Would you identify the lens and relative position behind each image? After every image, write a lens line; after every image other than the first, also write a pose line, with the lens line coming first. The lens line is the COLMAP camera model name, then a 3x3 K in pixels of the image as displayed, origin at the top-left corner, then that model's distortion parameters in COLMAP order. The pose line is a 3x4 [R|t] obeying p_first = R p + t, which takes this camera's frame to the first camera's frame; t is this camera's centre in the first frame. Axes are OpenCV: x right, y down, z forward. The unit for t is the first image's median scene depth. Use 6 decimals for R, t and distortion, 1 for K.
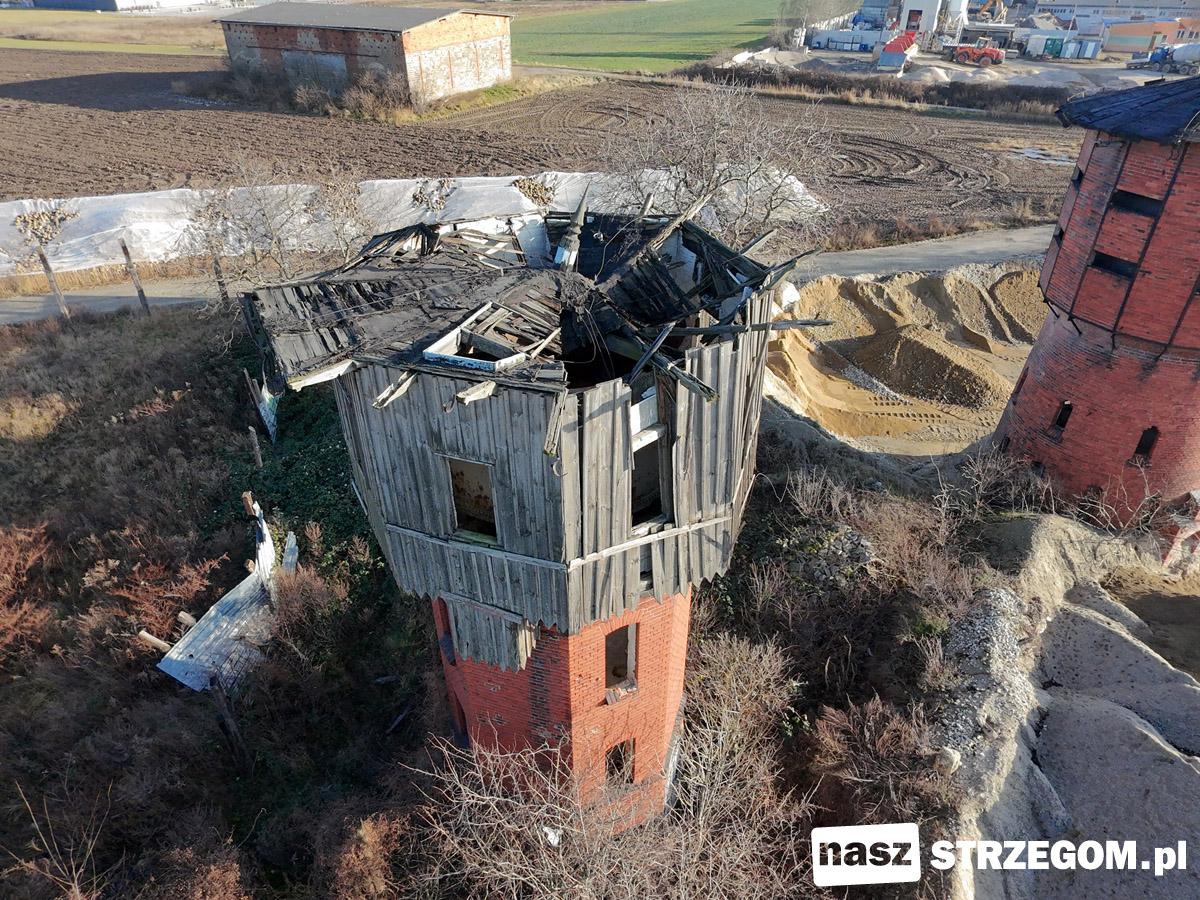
lens RADIAL K [[766.9, 0, 603.2], [0, 766.9, 448.2], [0, 0, 1]] dist [0.011045, -0.007740]
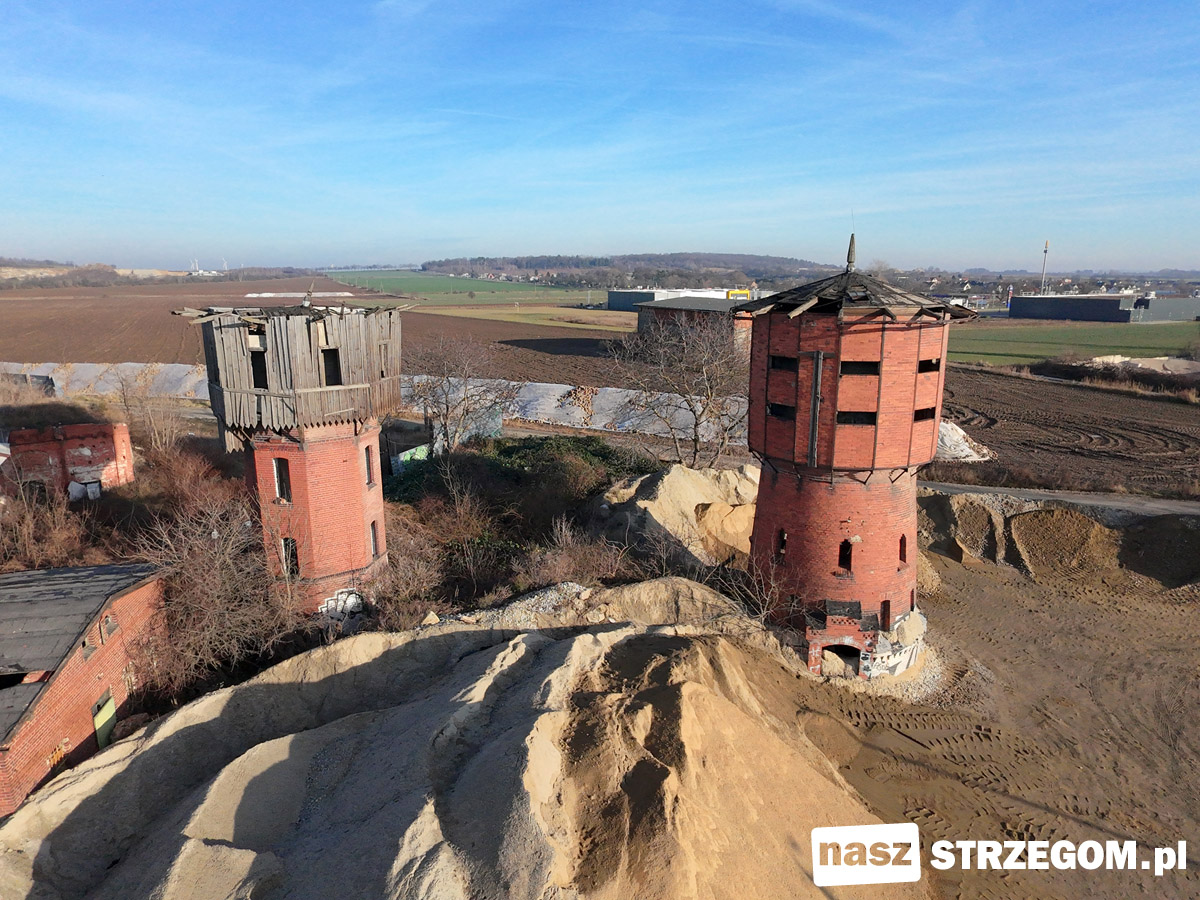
lens RADIAL K [[766.9, 0, 599.1], [0, 766.9, 452.9], [0, 0, 1]] dist [0.011045, -0.007740]
pose [[0.809950, 0.138166, -0.569993, 1.226197], [-0.328312, 0.912128, -0.245426, 0.276522], [0.485997, 0.385918, 0.784139, -0.182604]]
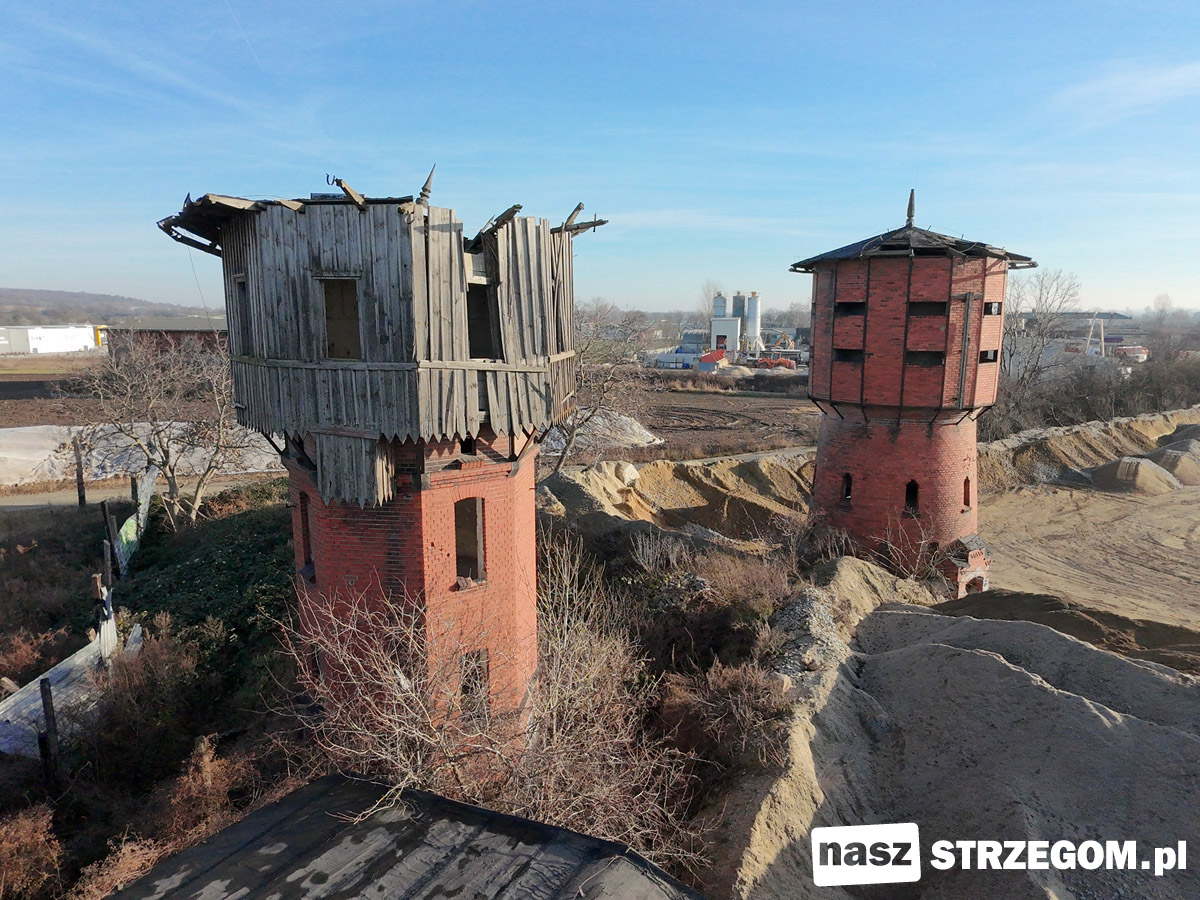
lens RADIAL K [[766.9, 0, 602.0], [0, 766.9, 446.9], [0, 0, 1]] dist [0.011045, -0.007740]
pose [[0.985123, -0.025314, 0.169977, 0.016336], [0.091975, 0.913174, -0.397057, 0.384370], [-0.145168, 0.406783, 0.901917, -0.064871]]
